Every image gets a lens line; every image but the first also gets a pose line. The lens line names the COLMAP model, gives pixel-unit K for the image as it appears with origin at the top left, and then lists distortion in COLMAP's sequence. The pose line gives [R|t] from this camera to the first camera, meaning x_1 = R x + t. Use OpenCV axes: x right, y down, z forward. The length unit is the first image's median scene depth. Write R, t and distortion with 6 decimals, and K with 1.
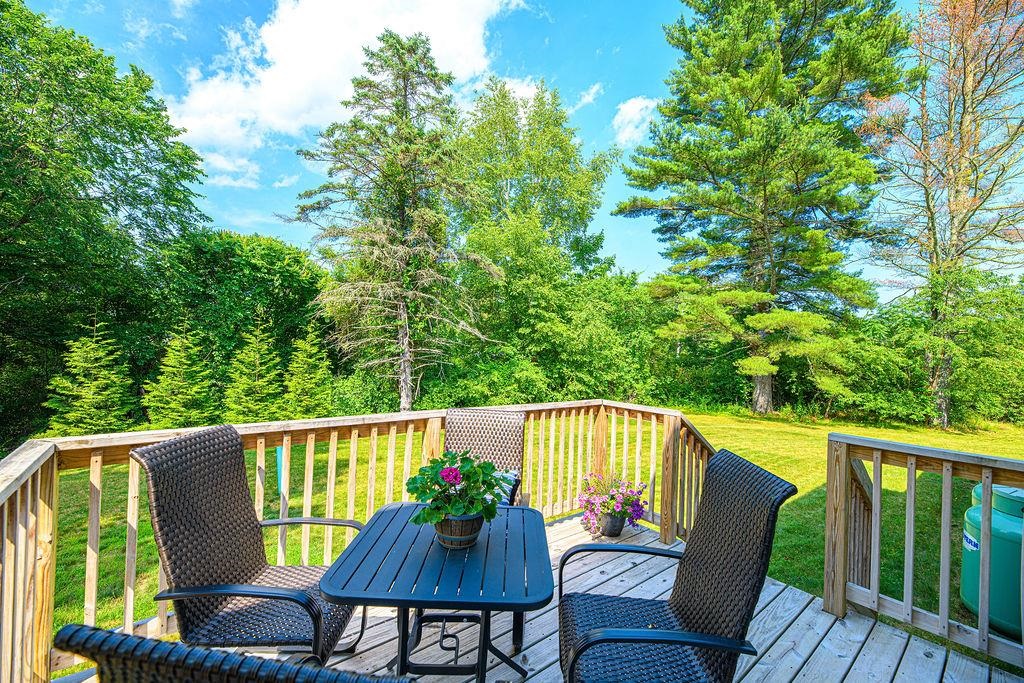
lens RADIAL K [[412.8, 0, 515.9], [0, 412.8, 345.4], [0, 0, 1]] dist [0.003776, -0.004225]
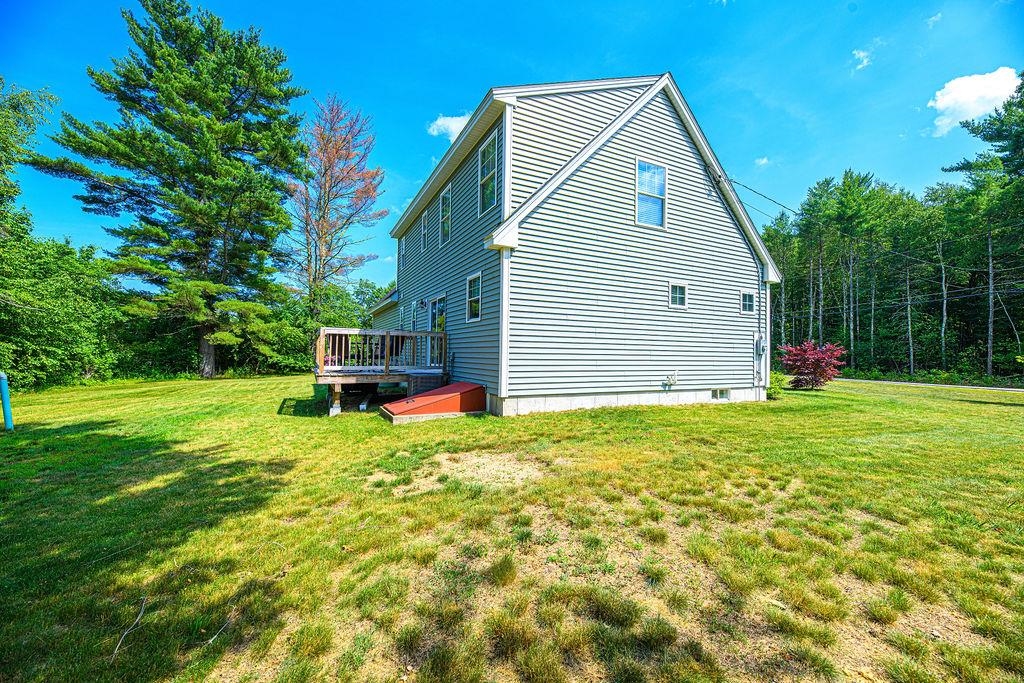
lens RADIAL K [[412.8, 0, 517.0], [0, 412.8, 344.0], [0, 0, 1]] dist [0.003776, -0.004225]
pose [[0.213308, -0.011575, 0.976916, -0.520298], [-0.019243, 0.999686, 0.016047, 0.024566], [-0.976795, -0.022222, 0.213018, -0.239680]]
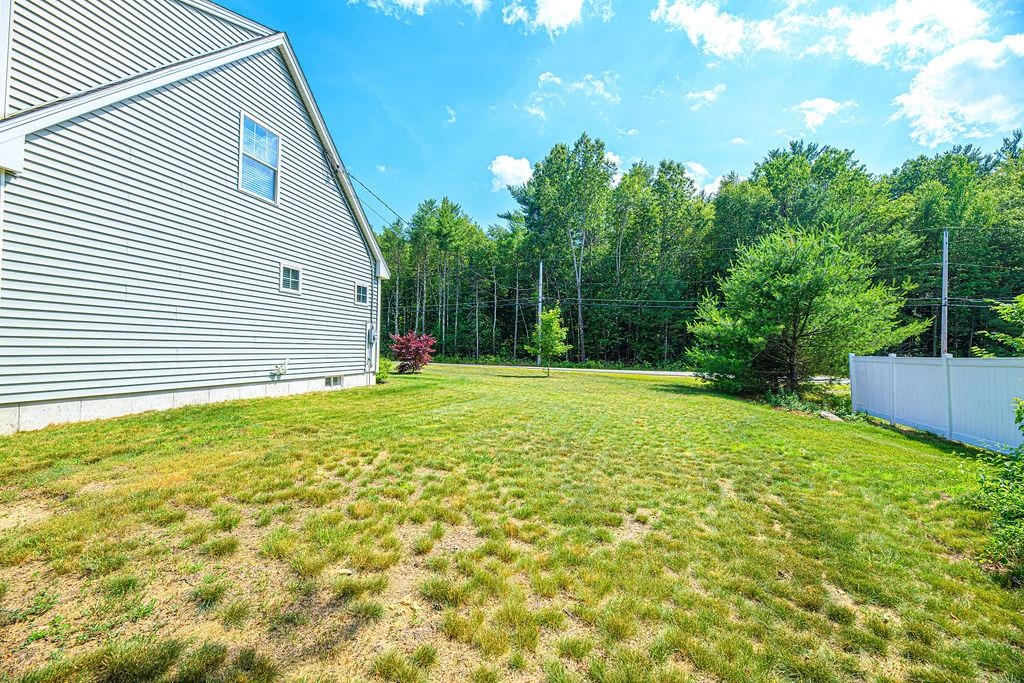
lens RADIAL K [[412.8, 0, 515.4], [0, 412.8, 343.9], [0, 0, 1]] dist [0.003776, -0.004225]
pose [[-0.593046, -0.040146, 0.804167, -0.520550], [-0.053685, 0.998505, 0.010257, 0.025058], [-0.803377, -0.037089, -0.594315, -0.251310]]
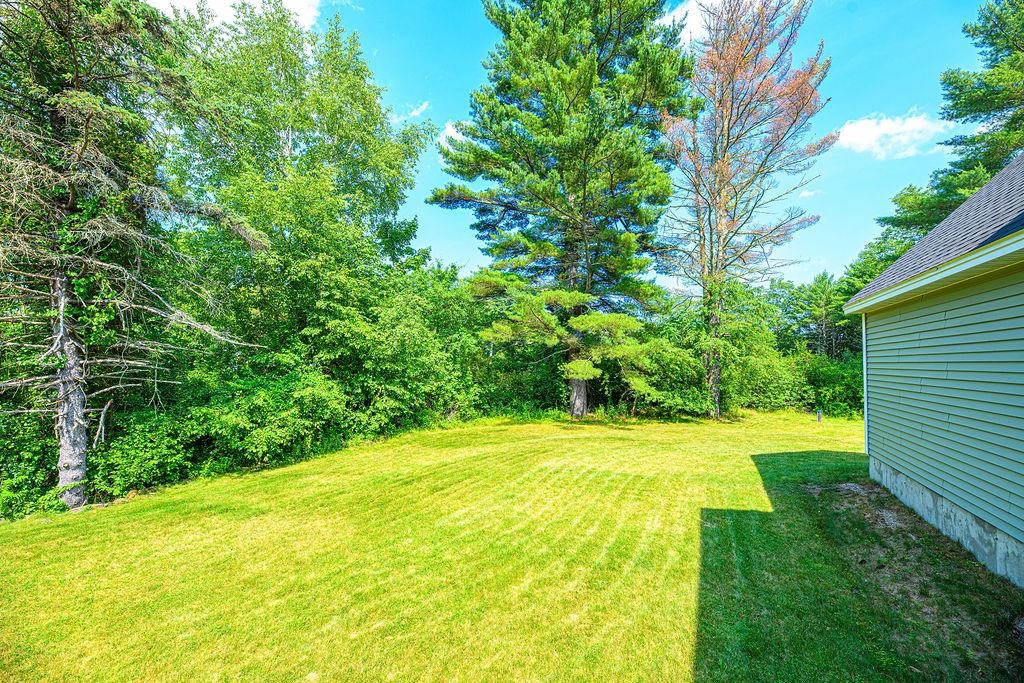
lens RADIAL K [[412.8, 0, 515.1], [0, 412.8, 345.3], [0, 0, 1]] dist [0.003776, -0.004225]
pose [[0.902574, -0.007880, 0.430462, 0.030619], [0.014771, 0.999811, -0.012670, 0.003223], [-0.430281, 0.017794, 0.902520, 0.184042]]
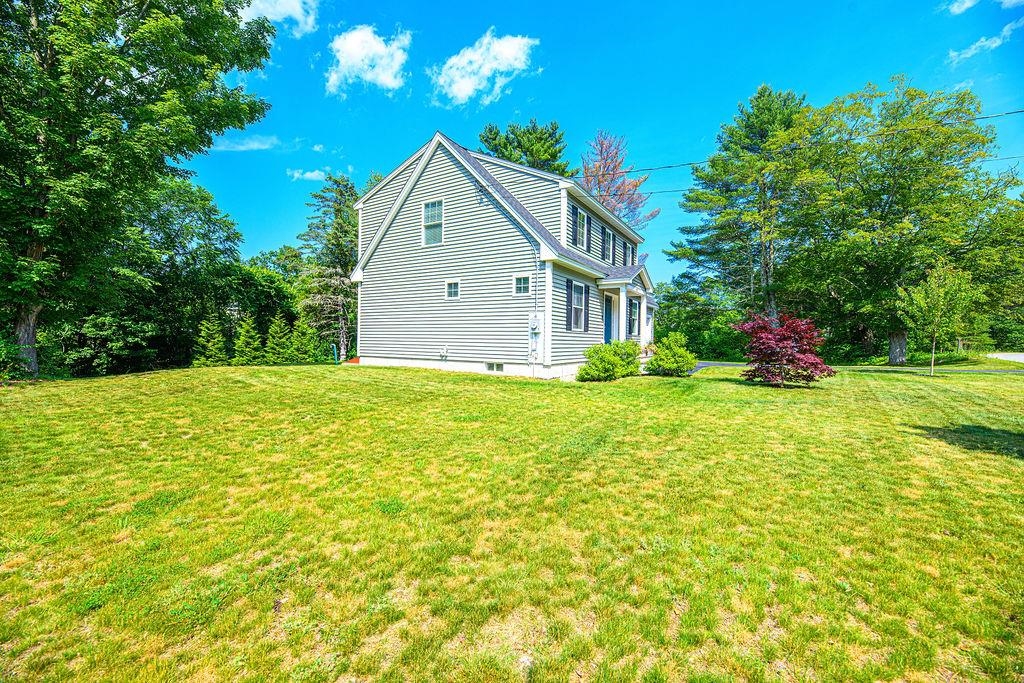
lens RADIAL K [[412.8, 0, 513.8], [0, 412.8, 344.6], [0, 0, 1]] dist [0.003776, -0.004225]
pose [[0.943392, -0.027002, 0.330580, -0.113790], [0.016932, 0.999302, 0.033304, 0.038224], [-0.331249, -0.025822, 0.943190, -1.002482]]
